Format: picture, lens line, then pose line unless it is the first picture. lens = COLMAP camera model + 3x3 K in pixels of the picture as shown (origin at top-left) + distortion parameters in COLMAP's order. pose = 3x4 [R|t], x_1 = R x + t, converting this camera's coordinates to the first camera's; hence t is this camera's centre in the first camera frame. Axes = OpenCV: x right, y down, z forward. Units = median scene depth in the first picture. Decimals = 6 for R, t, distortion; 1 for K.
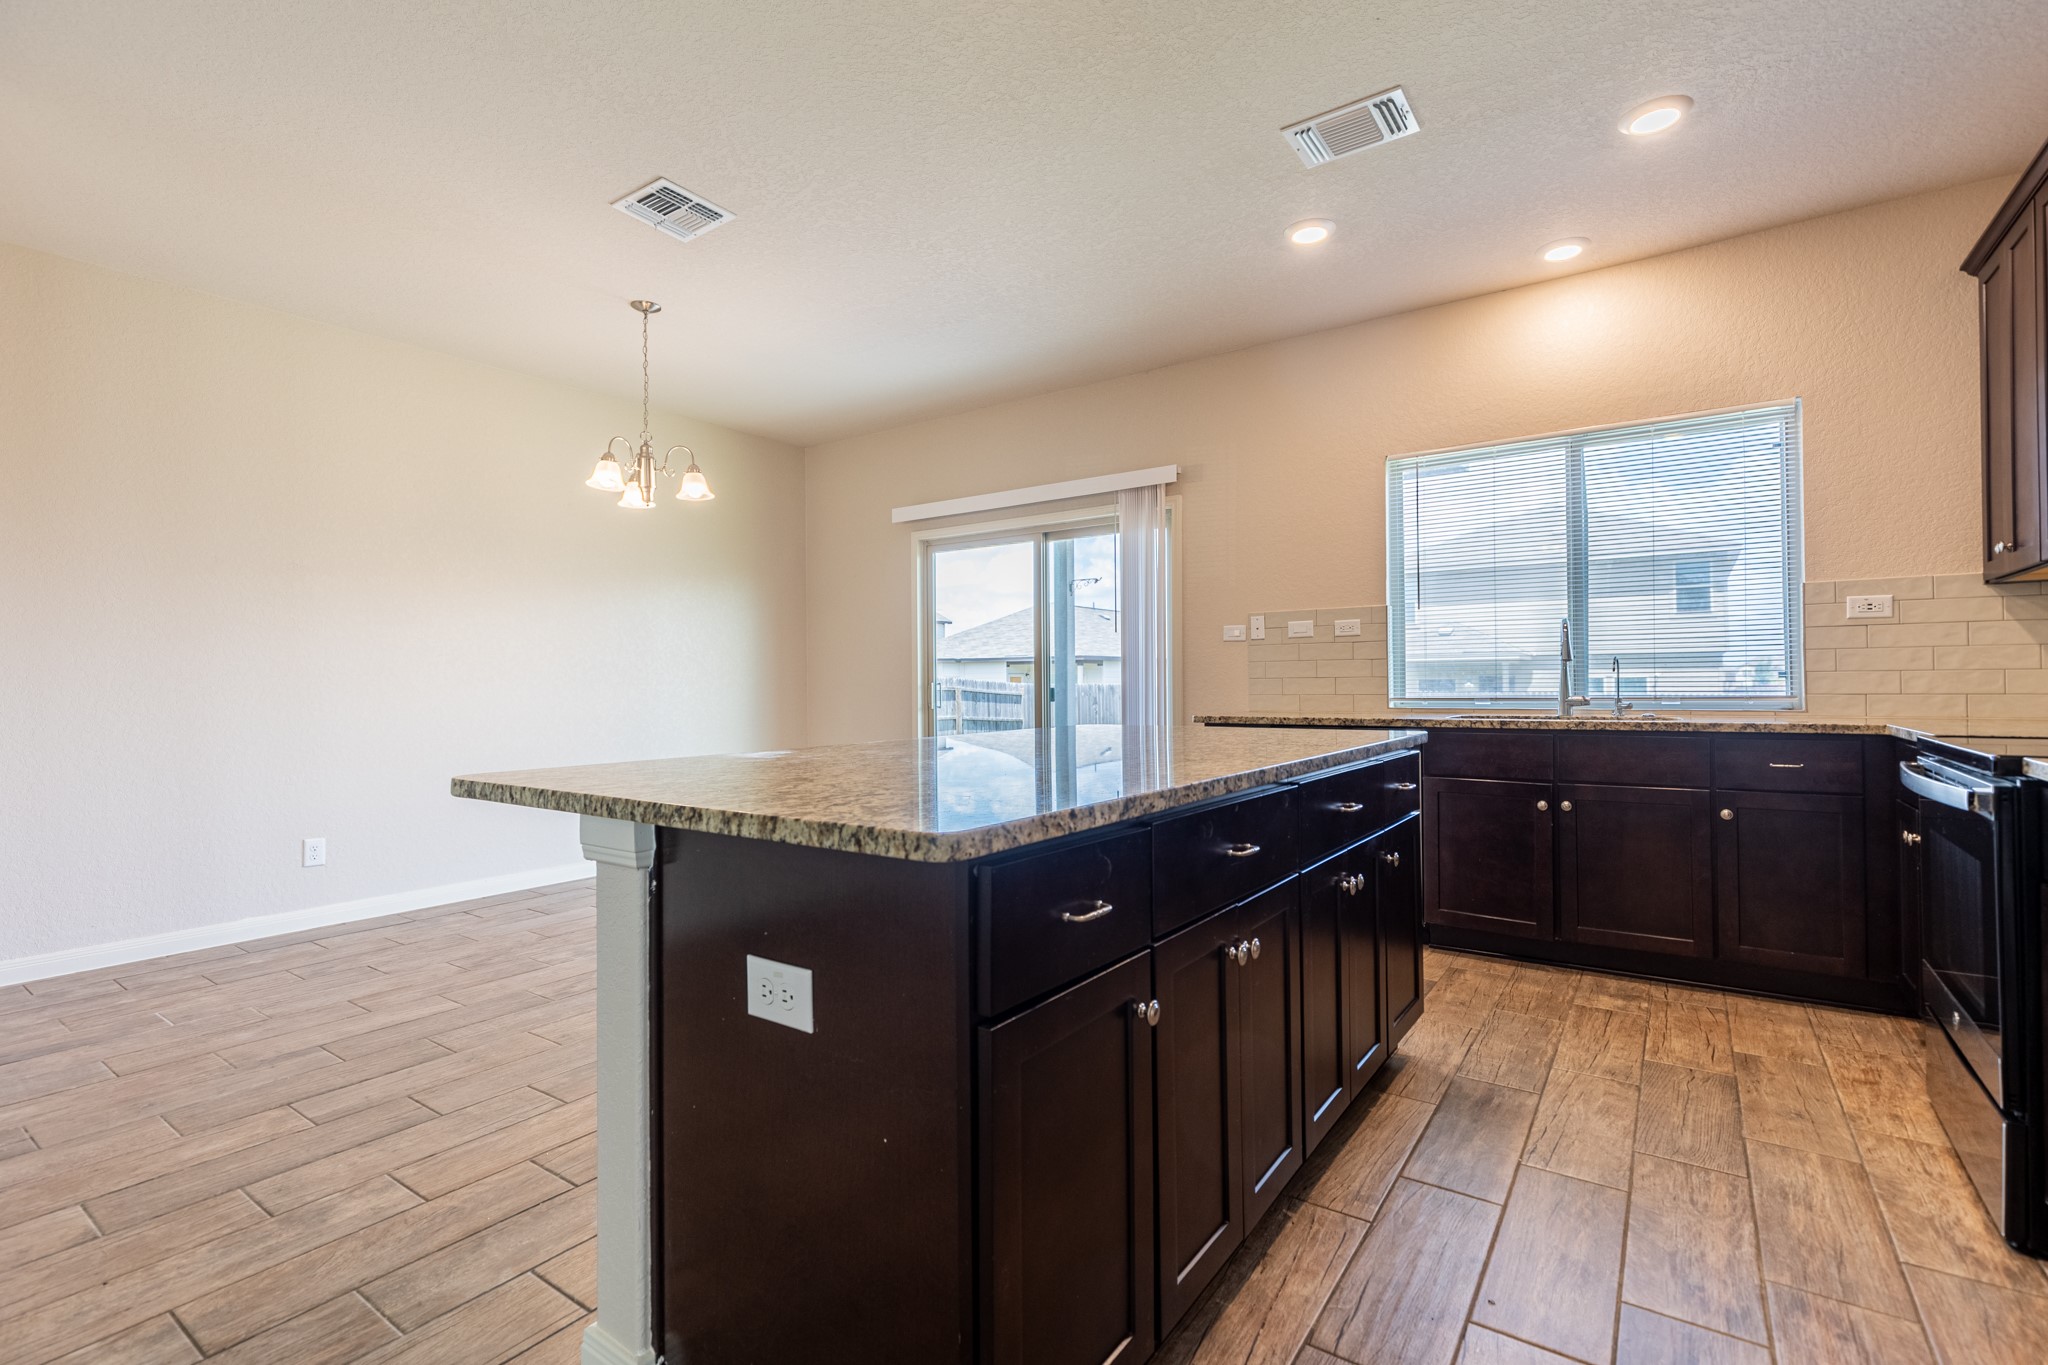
lens RADIAL K [[932.4, 0, 1034.3], [0, 932.4, 680.3], [0, 0, 1]] dist [0.009602, -0.005495]
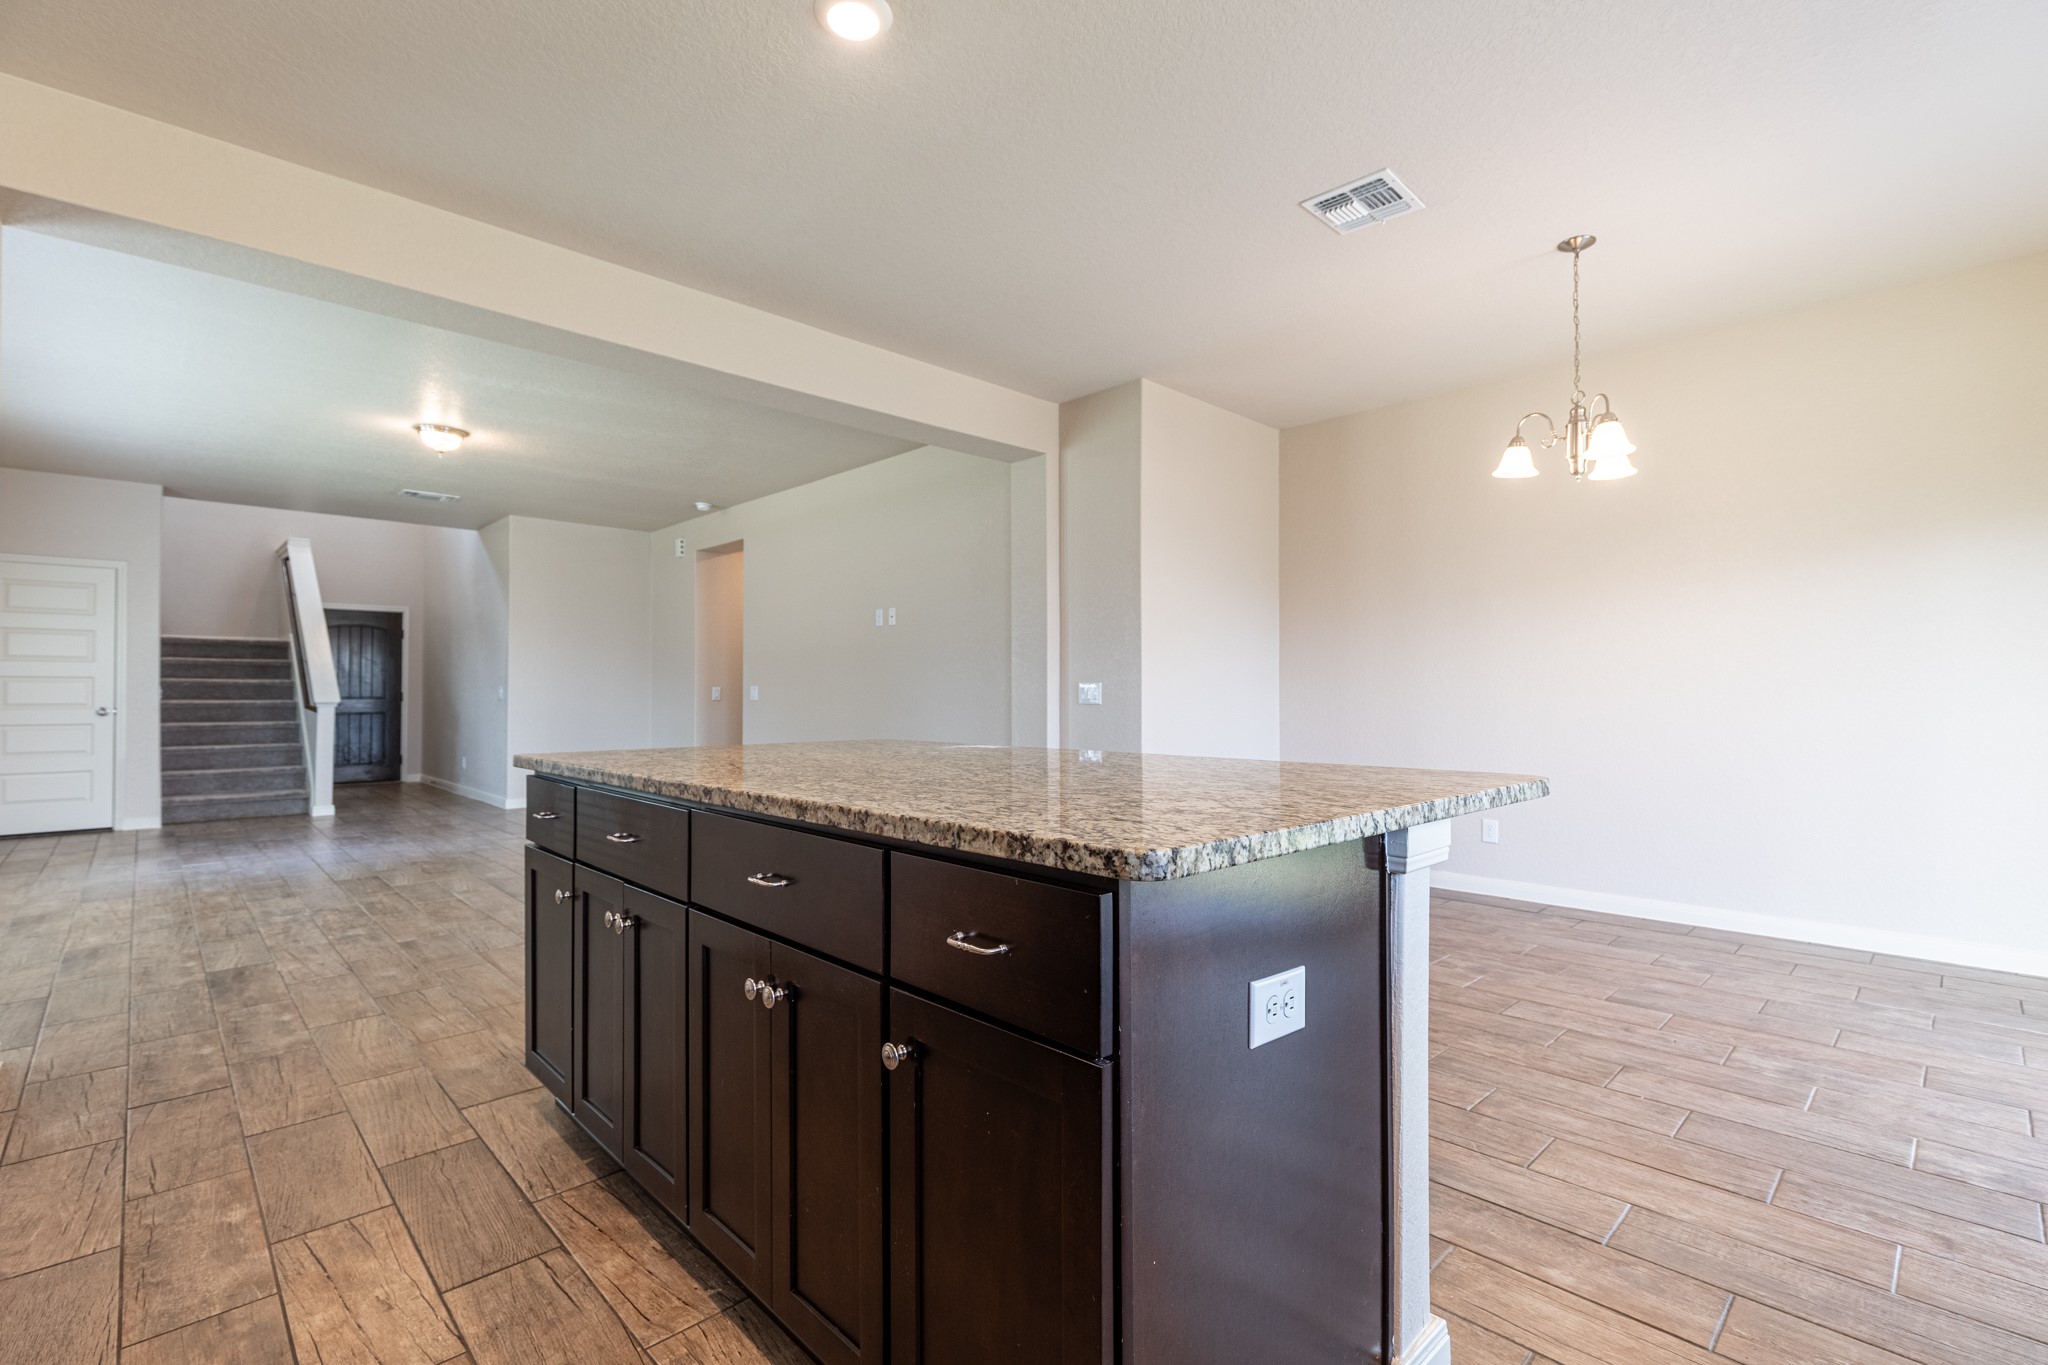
lens RADIAL K [[932.4, 0, 1048.5], [0, 932.4, 685.4], [0, 0, 1]] dist [0.009602, -0.005495]
pose [[-0.178651, 0.000203, -0.983913, 0.694330], [0.007911, 0.999968, -0.001230, -0.004652], [0.983881, -0.008003, -0.178647, 0.935316]]
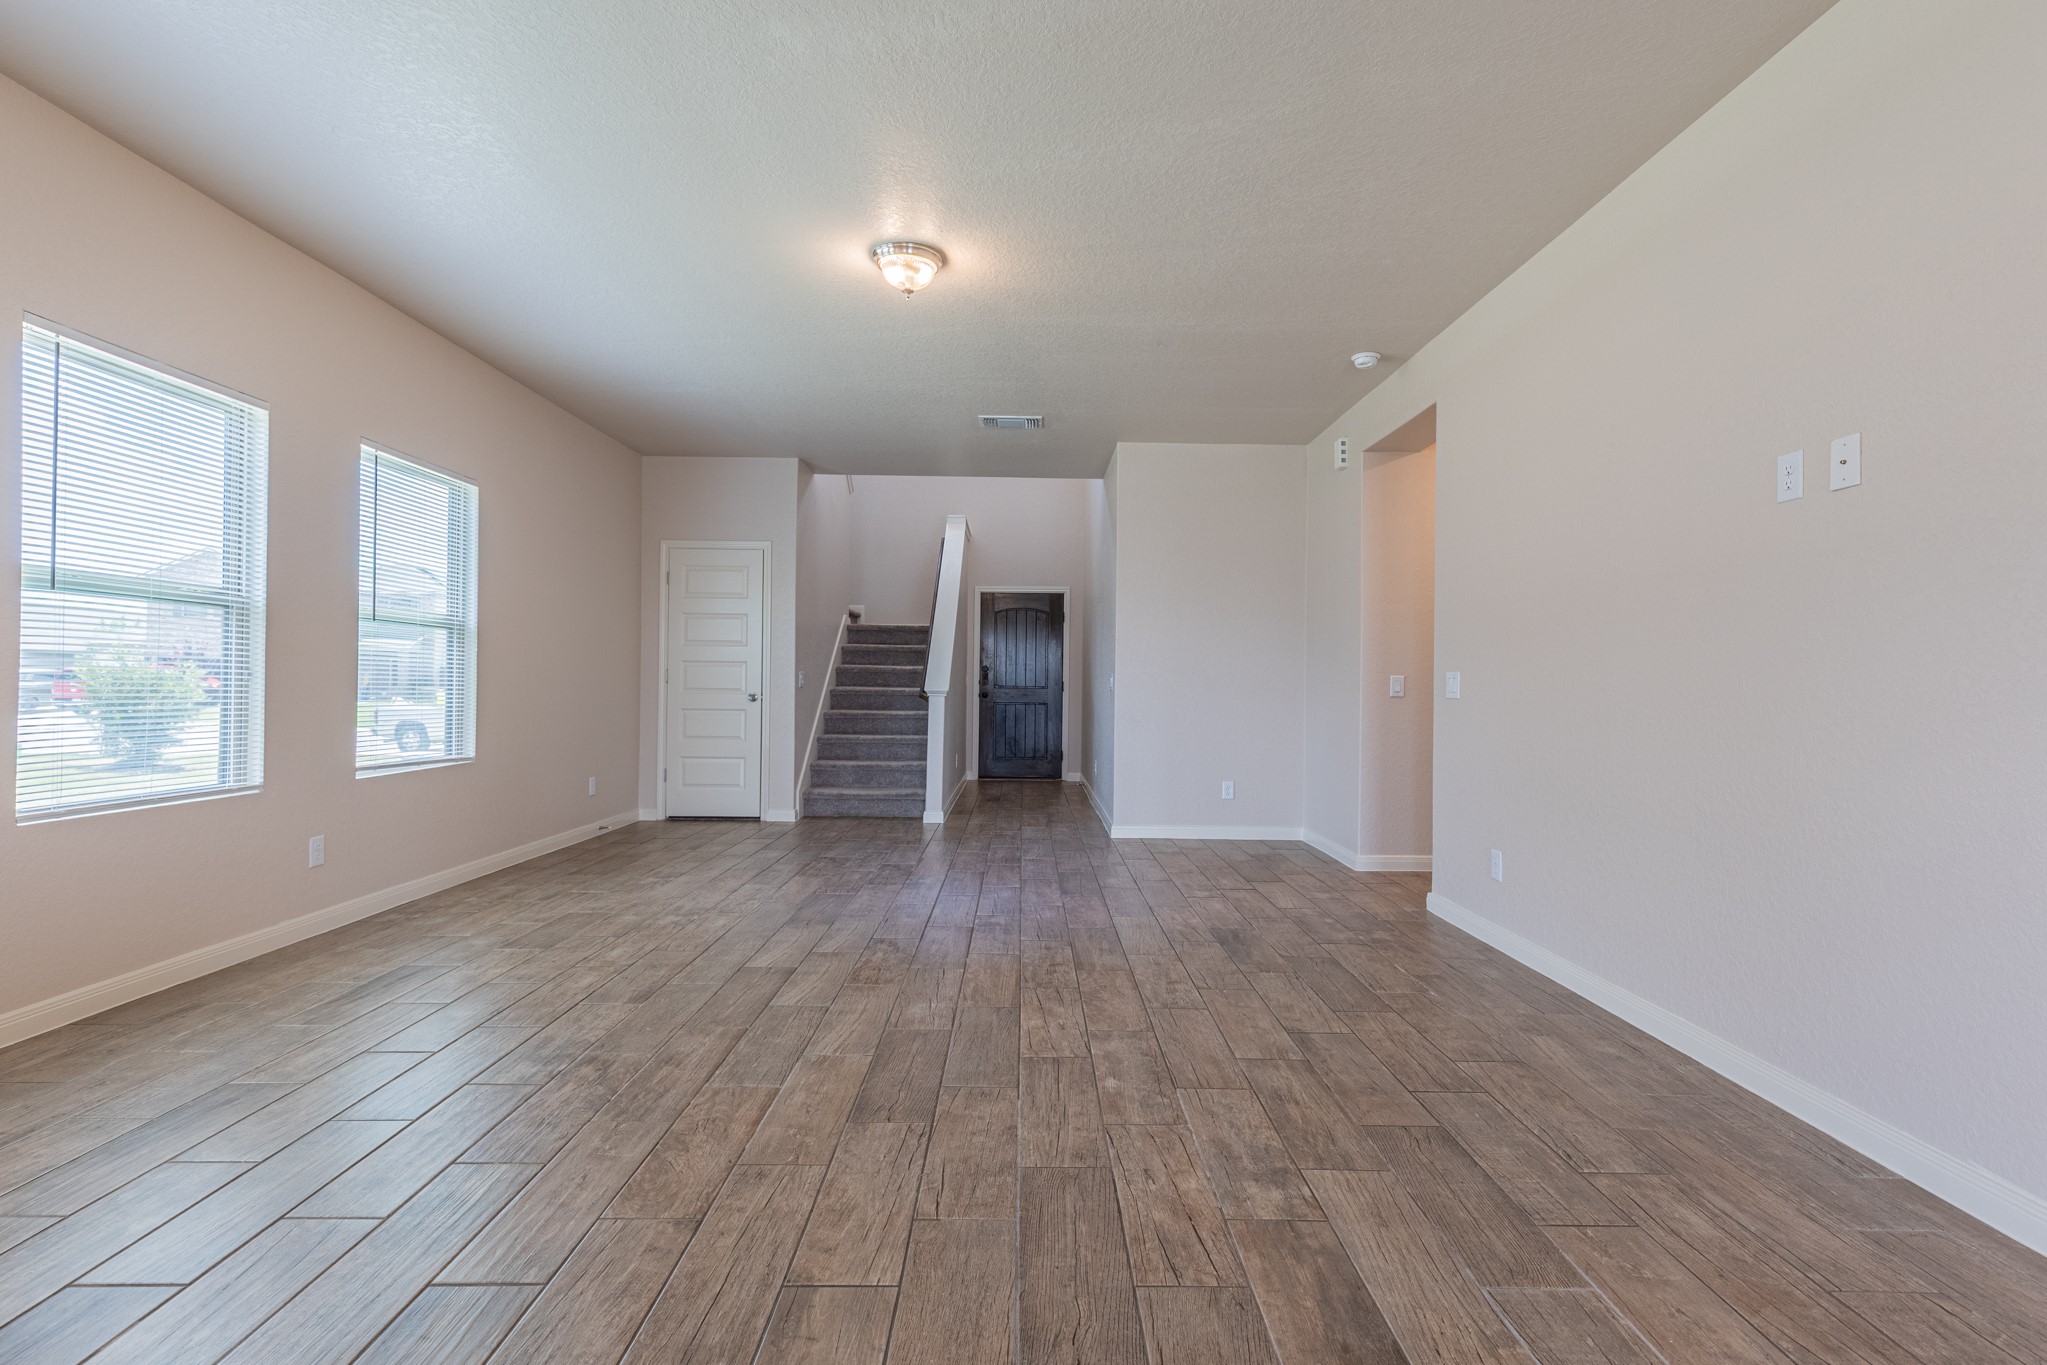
lens RADIAL K [[931.9, 0, 1034.1], [0, 931.9, 697.0], [0, 0, 1]] dist [0.009602, -0.005495]
pose [[-0.814135, 0.006824, -0.580635, -0.420632], [-0.002385, 0.999883, 0.015095, 0.002851], [0.580671, 0.013674, -0.814024, 0.428813]]
